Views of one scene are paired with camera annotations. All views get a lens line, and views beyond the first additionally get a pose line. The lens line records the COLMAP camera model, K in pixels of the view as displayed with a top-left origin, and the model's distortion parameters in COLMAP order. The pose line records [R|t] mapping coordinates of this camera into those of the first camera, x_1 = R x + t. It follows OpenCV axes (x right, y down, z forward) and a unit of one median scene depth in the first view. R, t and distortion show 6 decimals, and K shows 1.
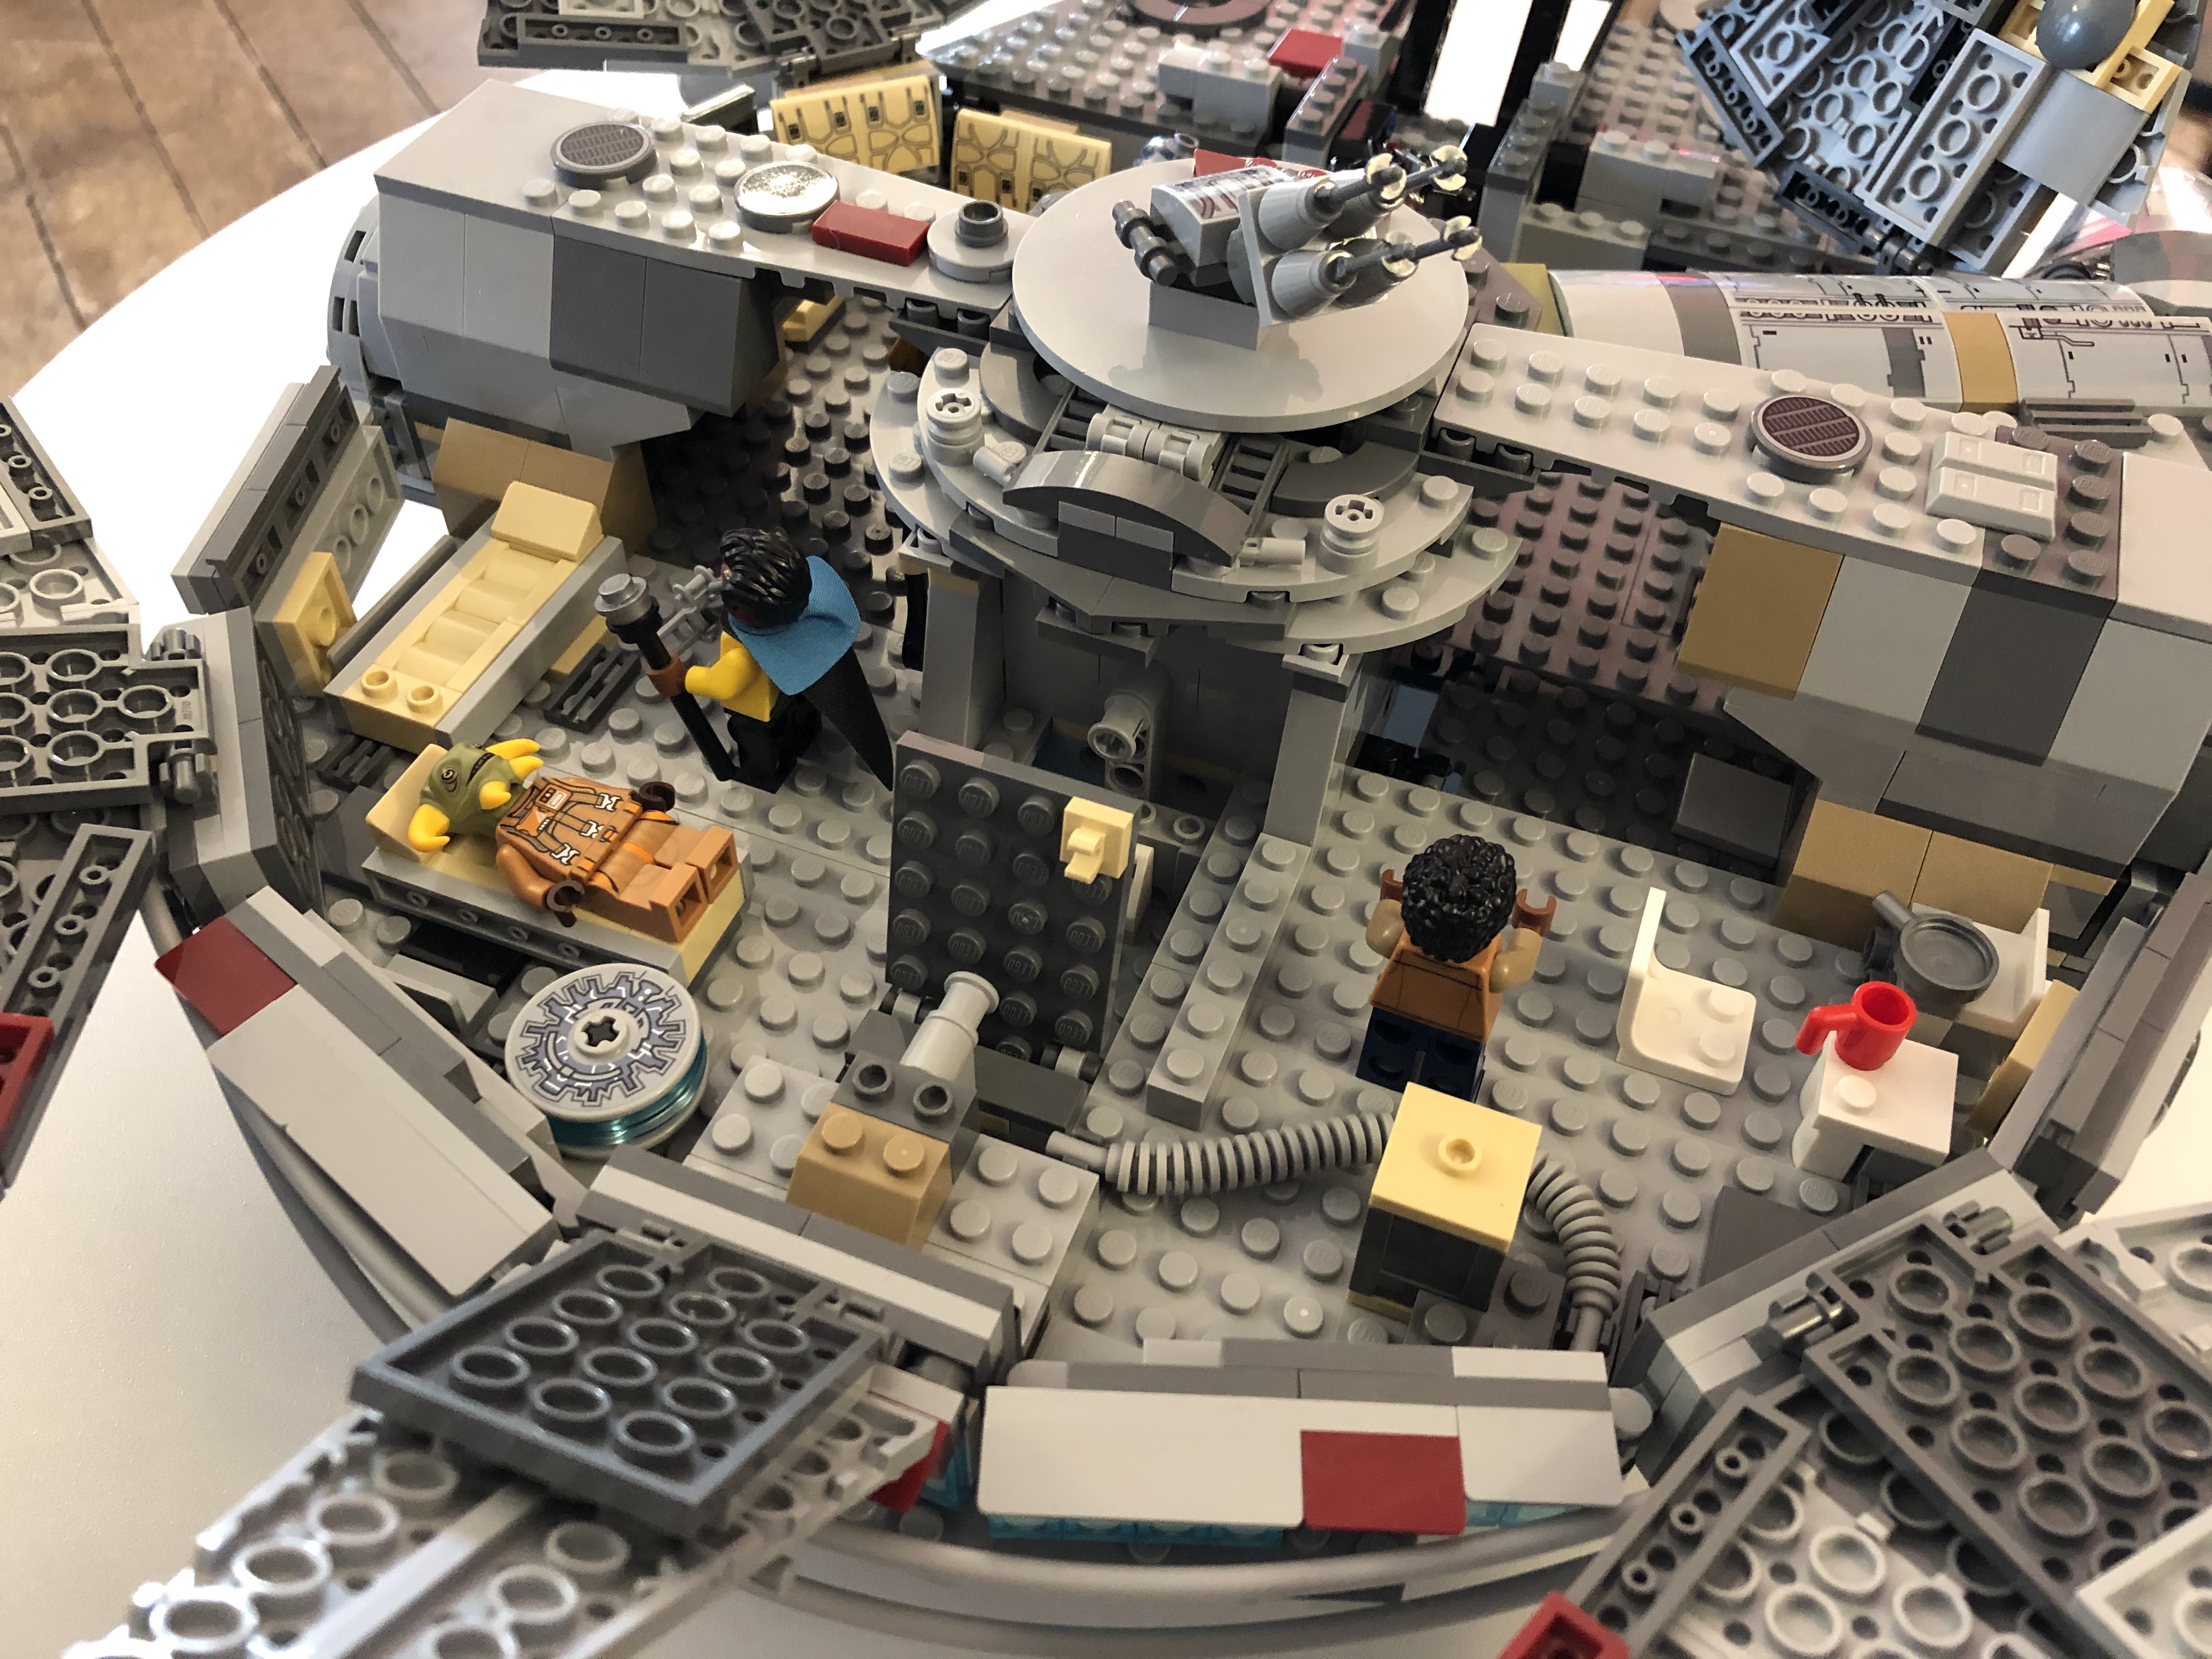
lens RADIAL K [[1822.8, 0, 1115.4], [0, 1822.8, 826.8], [0, 0, 1]] dist [0.015882, -0.013067]
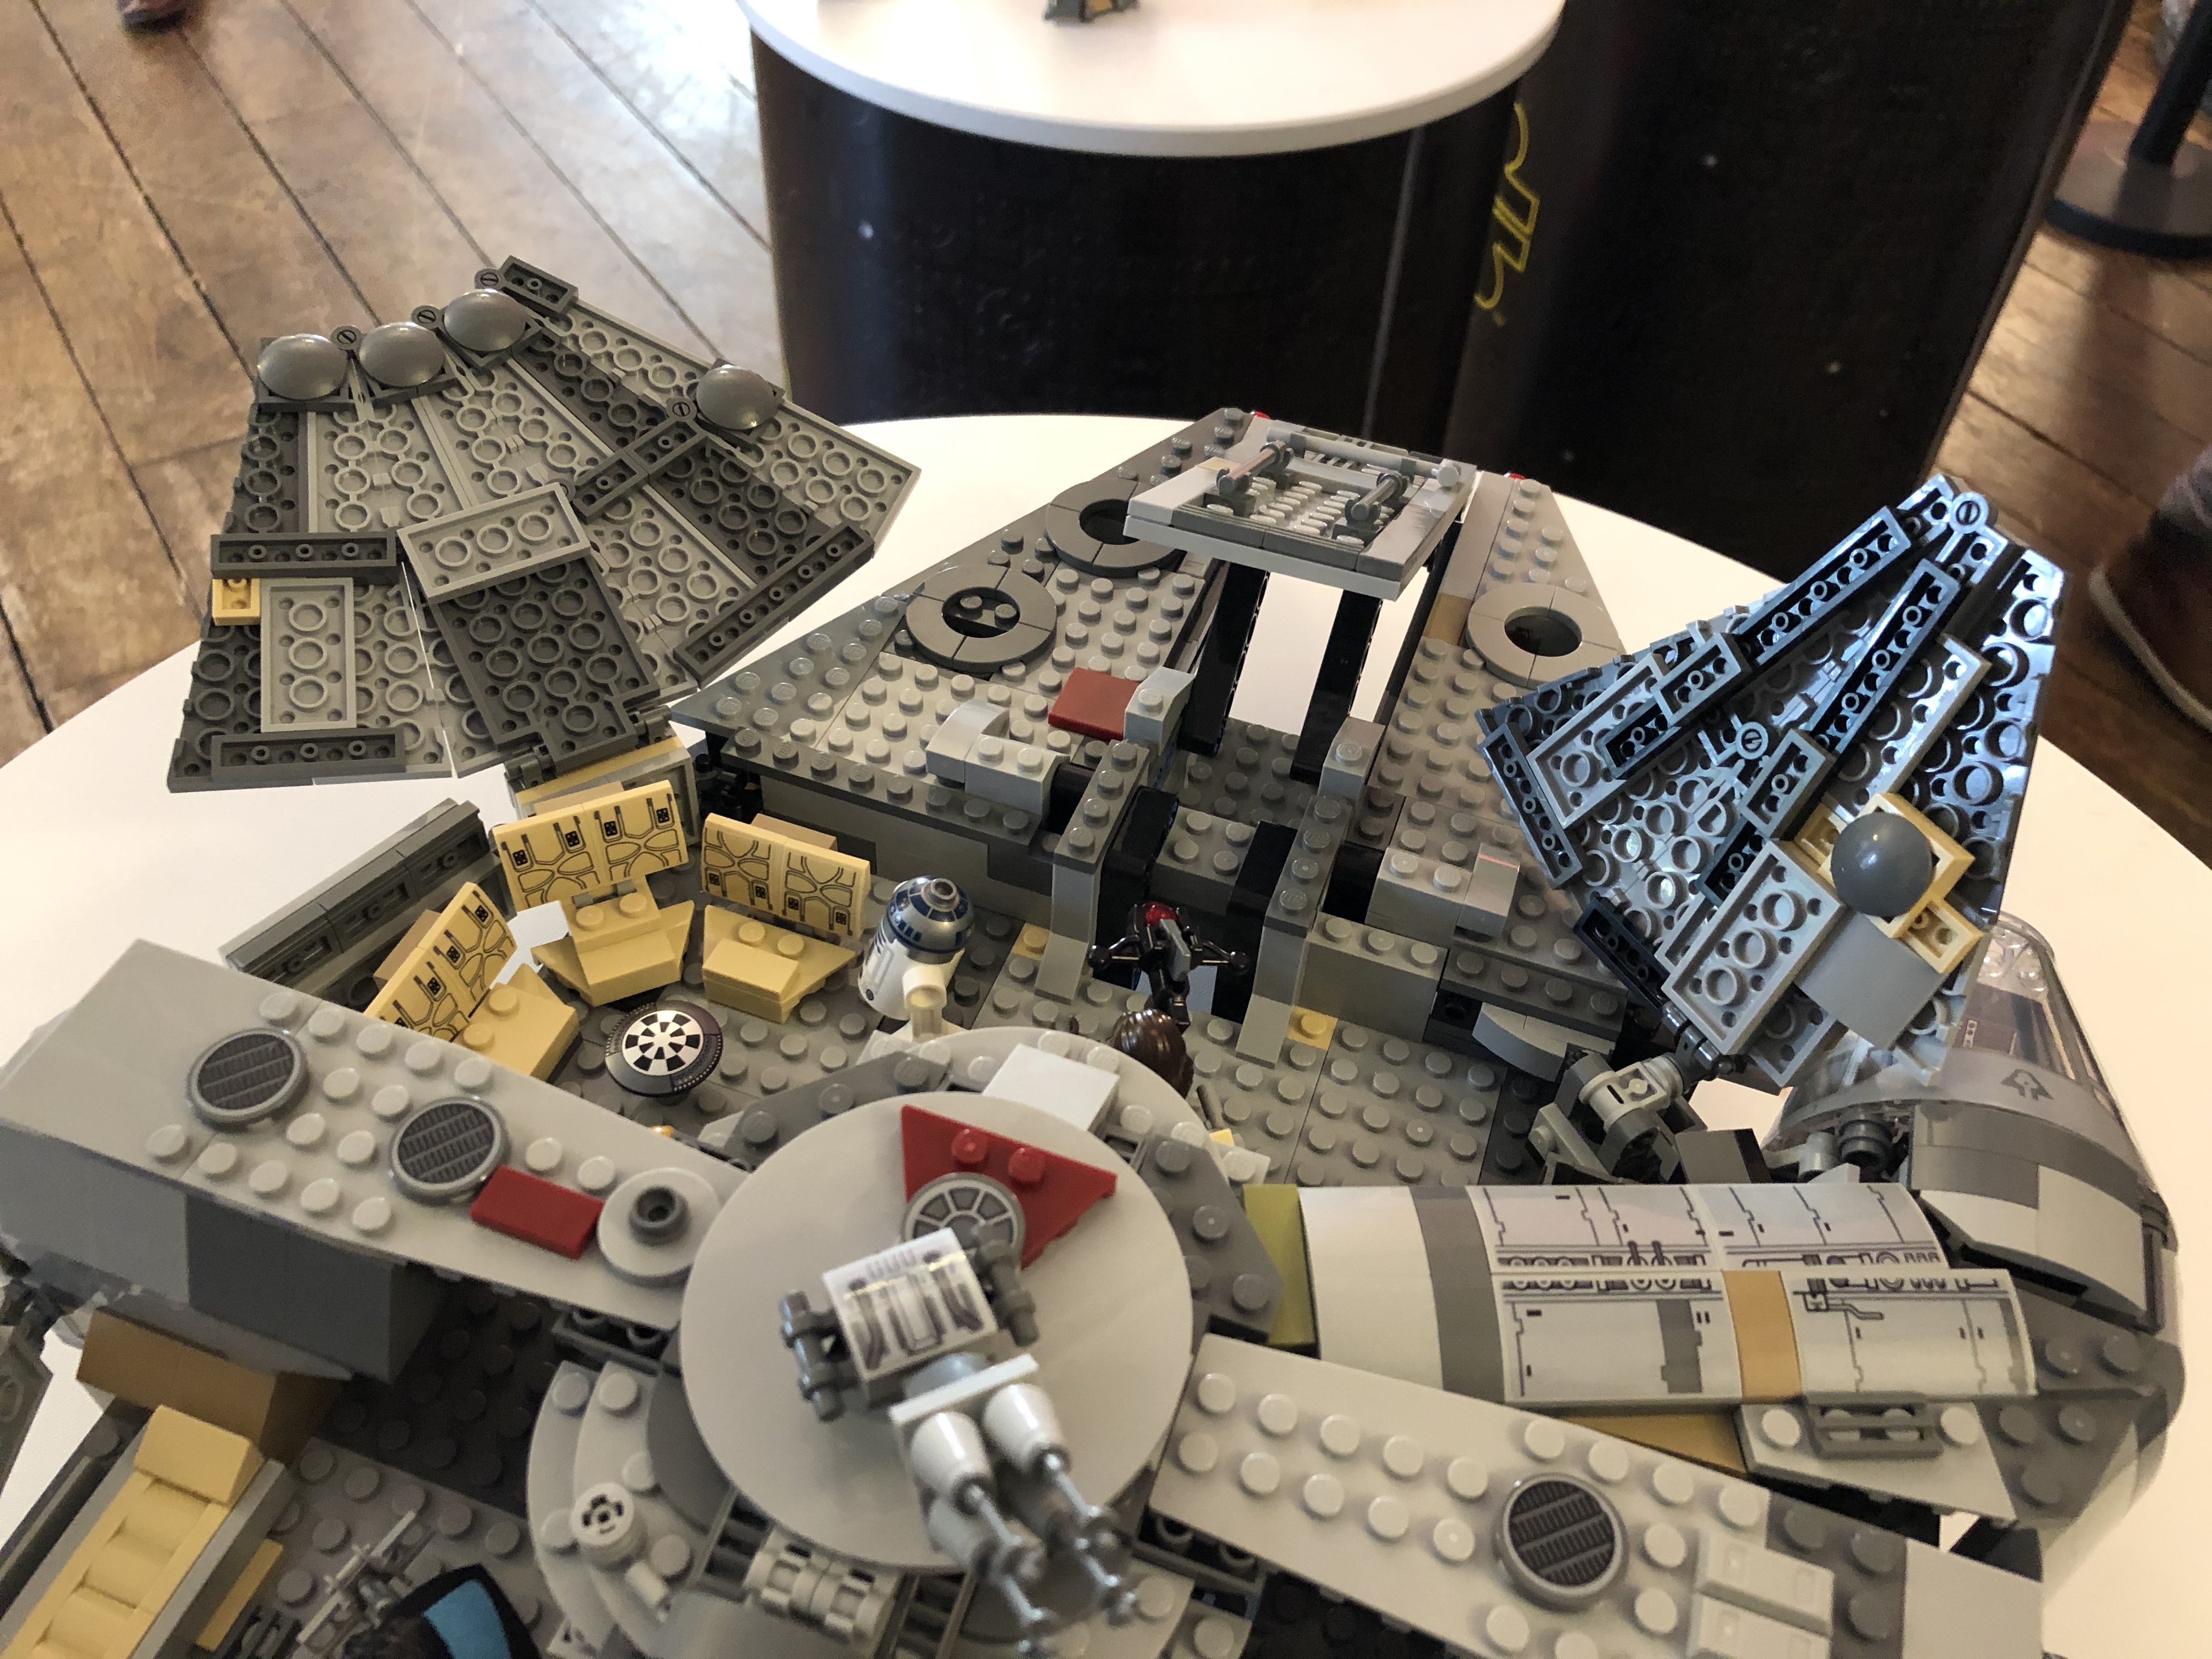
lens RADIAL K [[1780.5, 0, 1130.8], [0, 1780.5, 828.4], [0, 0, 1]] dist [0.030845, -0.034892]
pose [[0.999087, -0.011736, 0.041070, 0.094677], [0.011632, 0.999928, 0.002777, -0.396797], [-0.041100, -0.002297, 0.999152, 0.090737]]
